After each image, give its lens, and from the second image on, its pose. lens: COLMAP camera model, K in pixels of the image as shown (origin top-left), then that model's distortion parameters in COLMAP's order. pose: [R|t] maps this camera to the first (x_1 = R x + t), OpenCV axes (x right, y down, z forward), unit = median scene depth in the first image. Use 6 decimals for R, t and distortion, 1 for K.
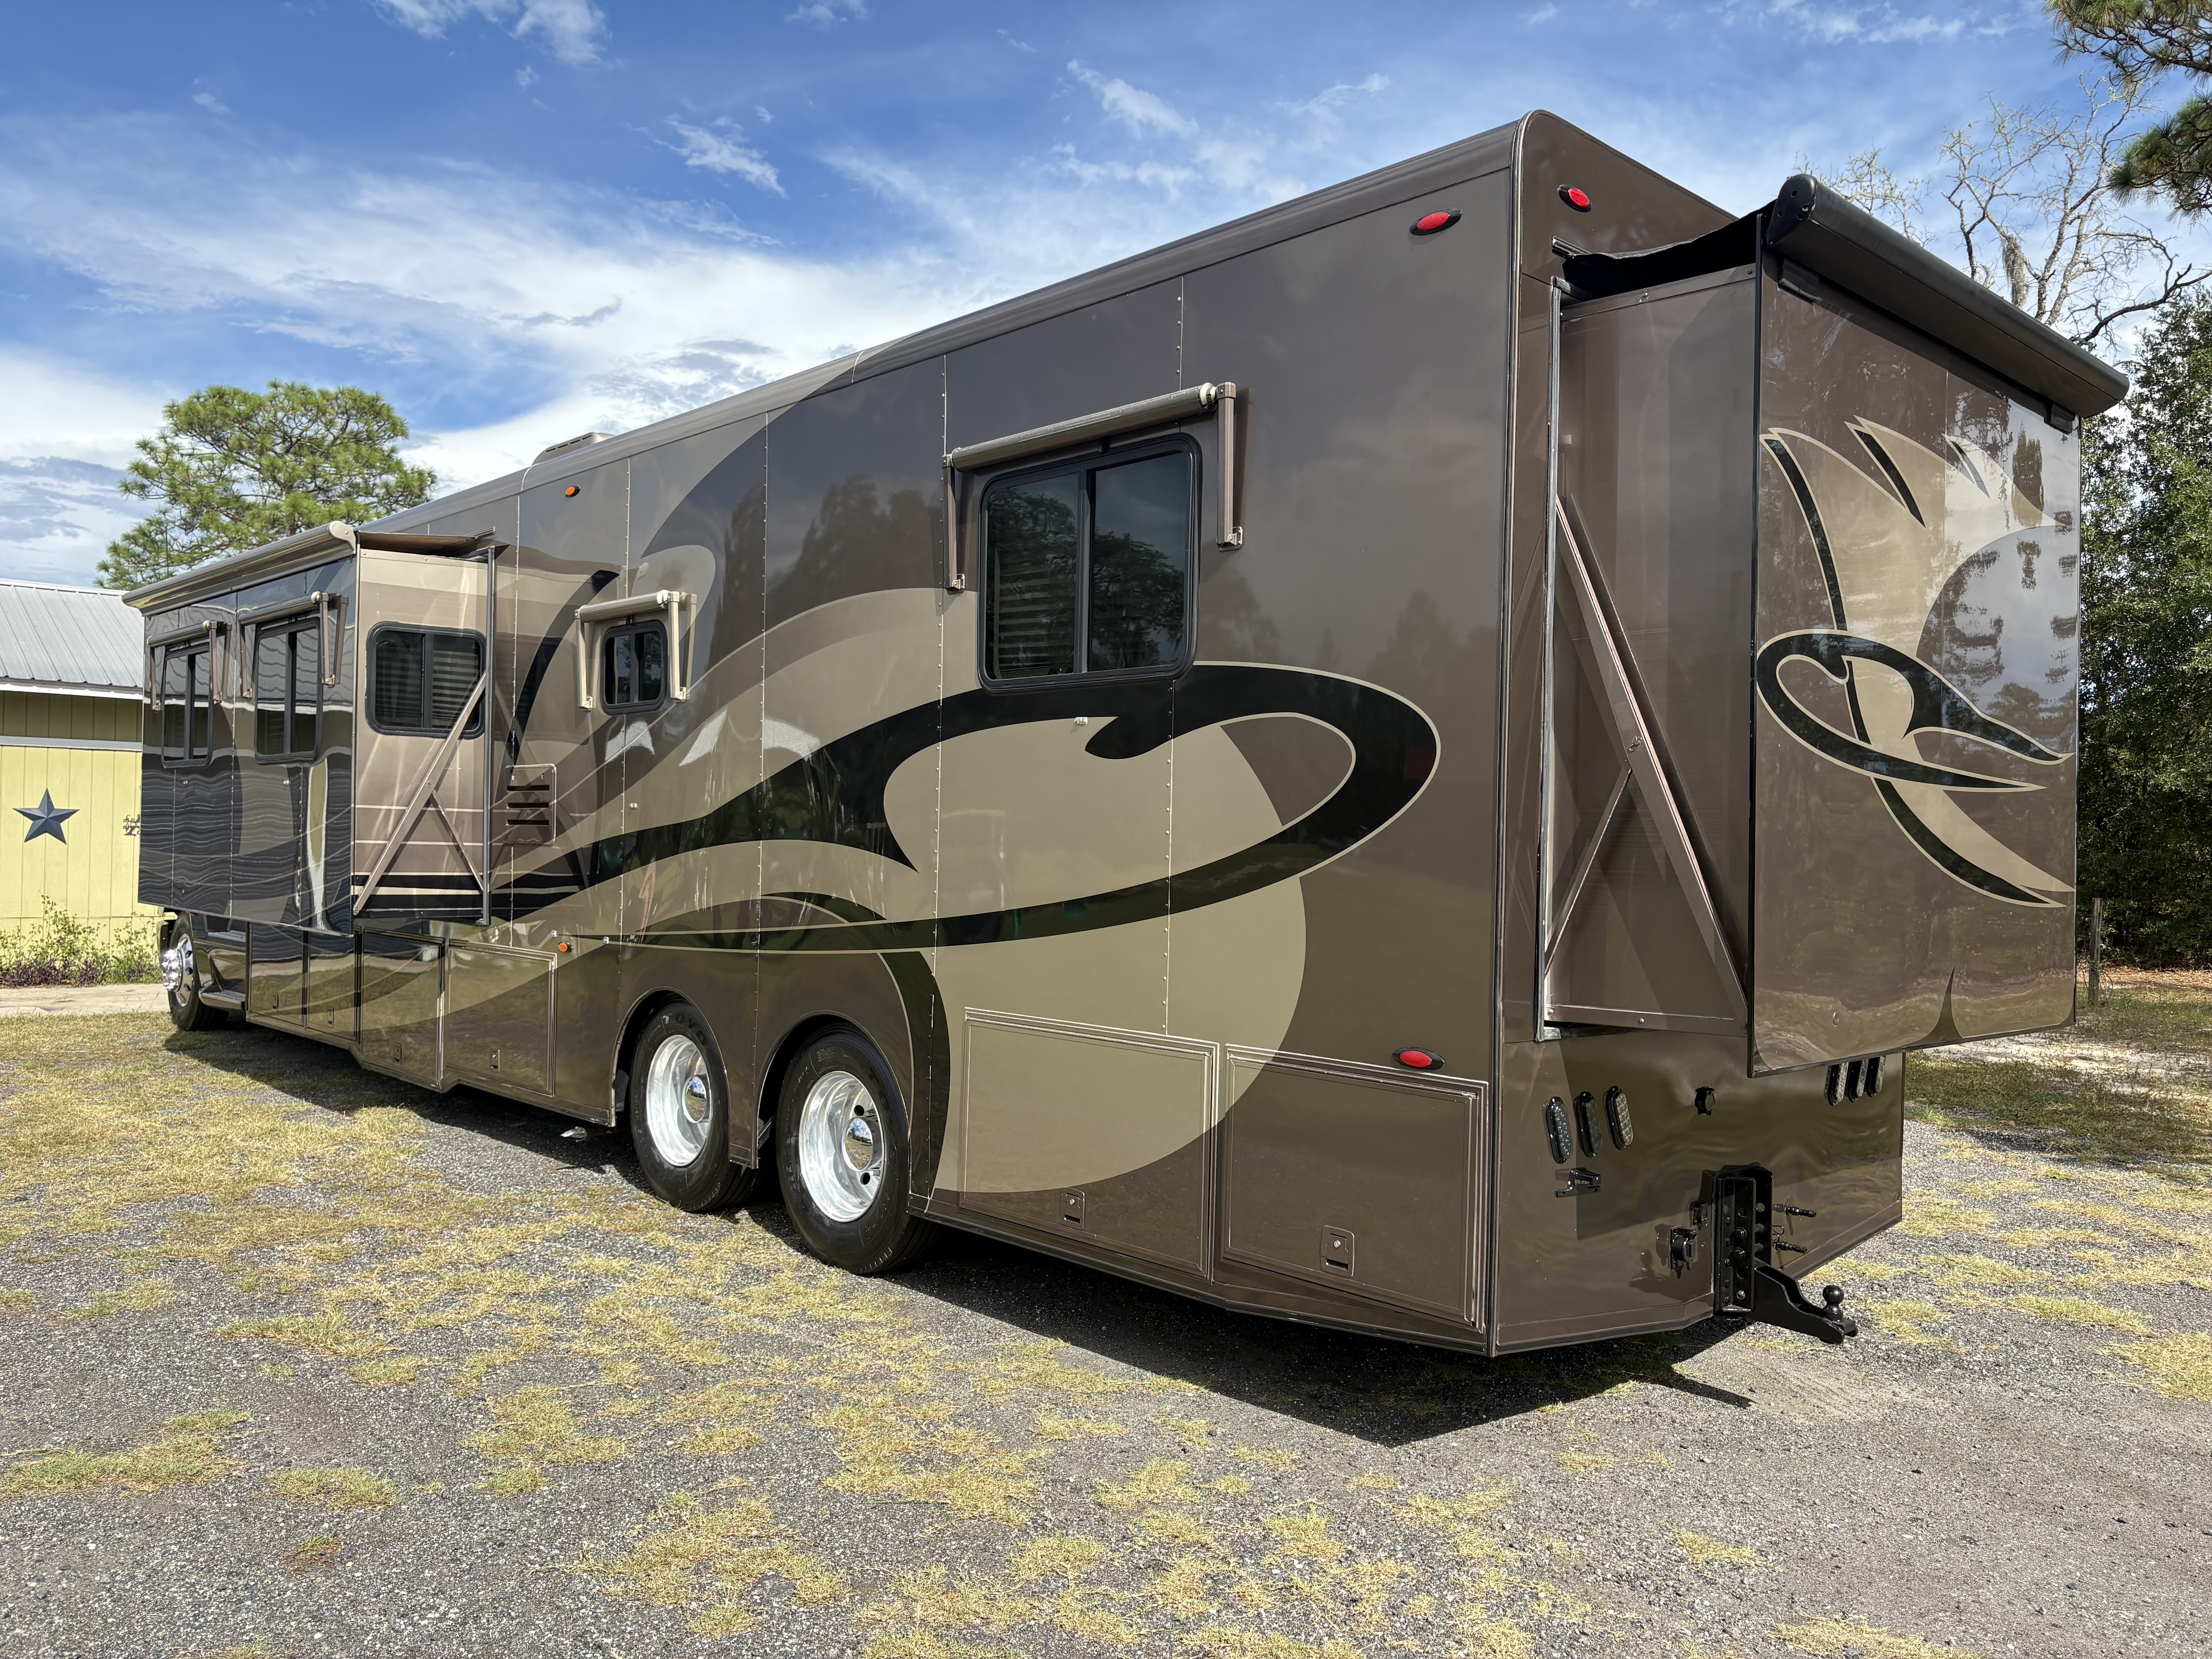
lens RADIAL K [[1691.2, 0, 1106.0], [0, 1691.2, 829.5], [0, 0, 1]] dist [-0.009361, -0.005802]
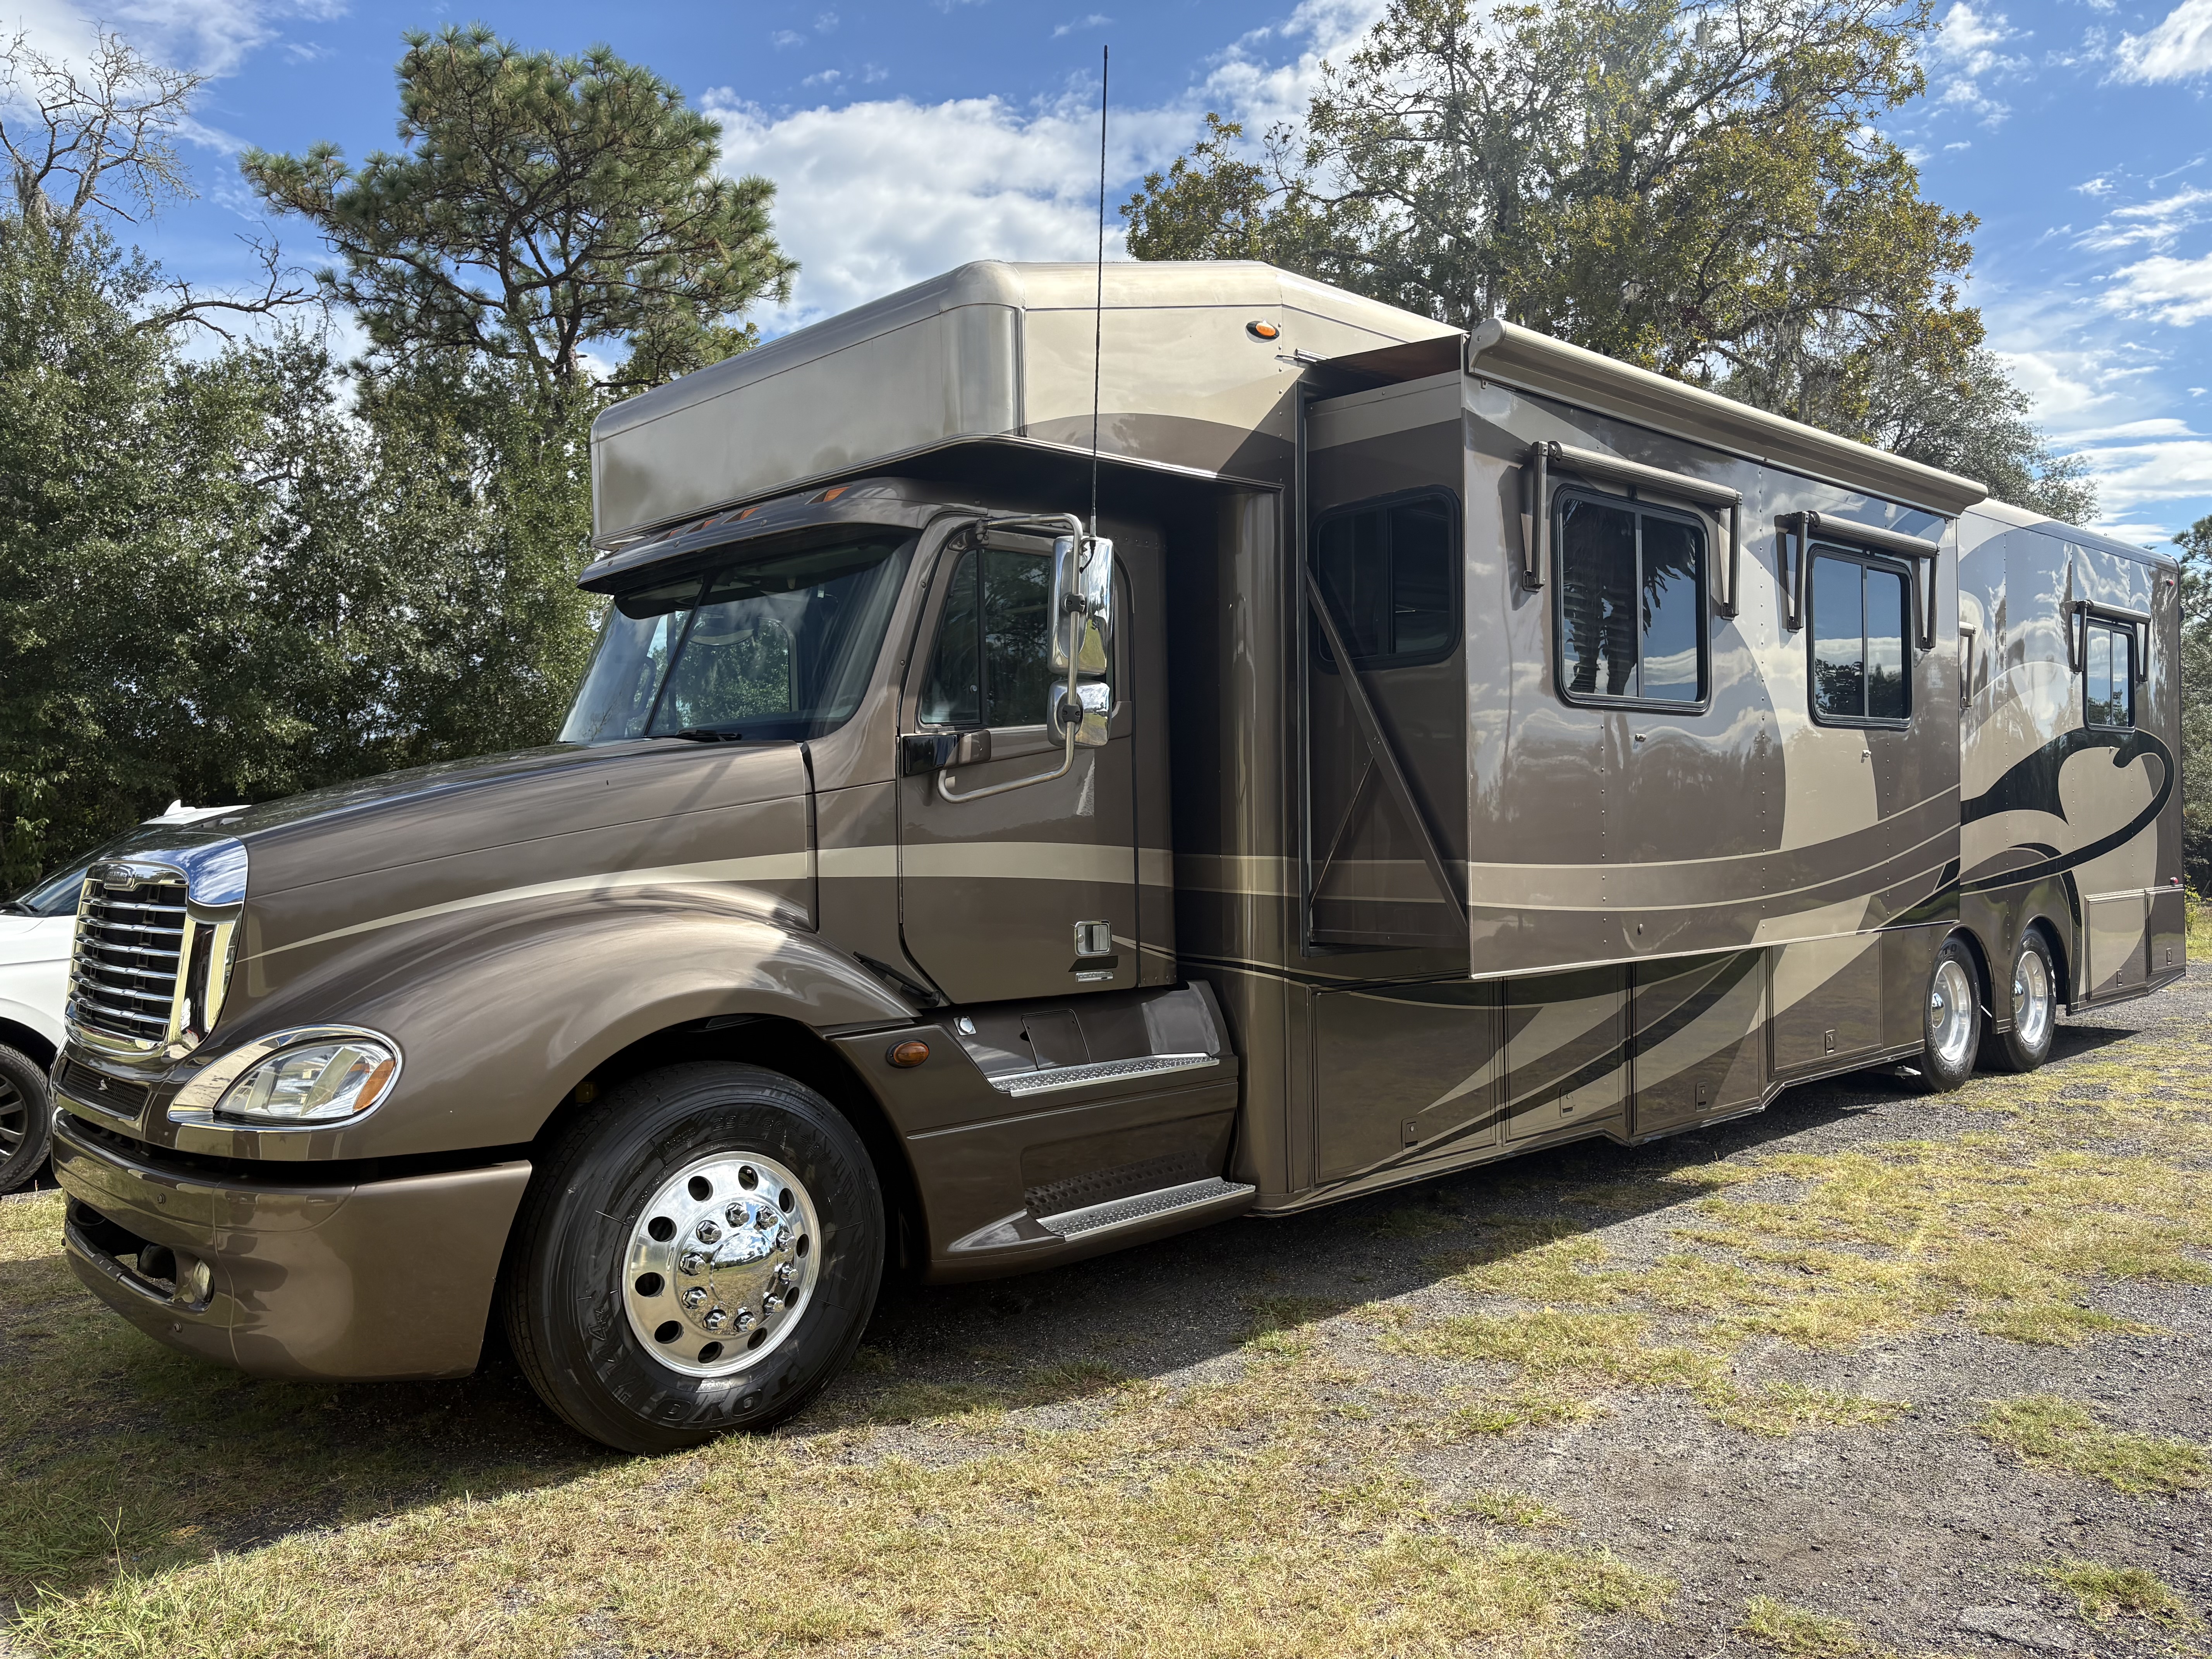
lens RADIAL K [[1691.2, 0, 1106.0], [0, 1691.2, 829.5], [0, 0, 1]] dist [-0.009361, -0.005802]
pose [[-0.012335, -0.012797, 0.999842, -2.631240], [0.003449, 0.999912, 0.012841, 0.005209], [-0.999918, 0.003607, -0.012290, 2.871840]]
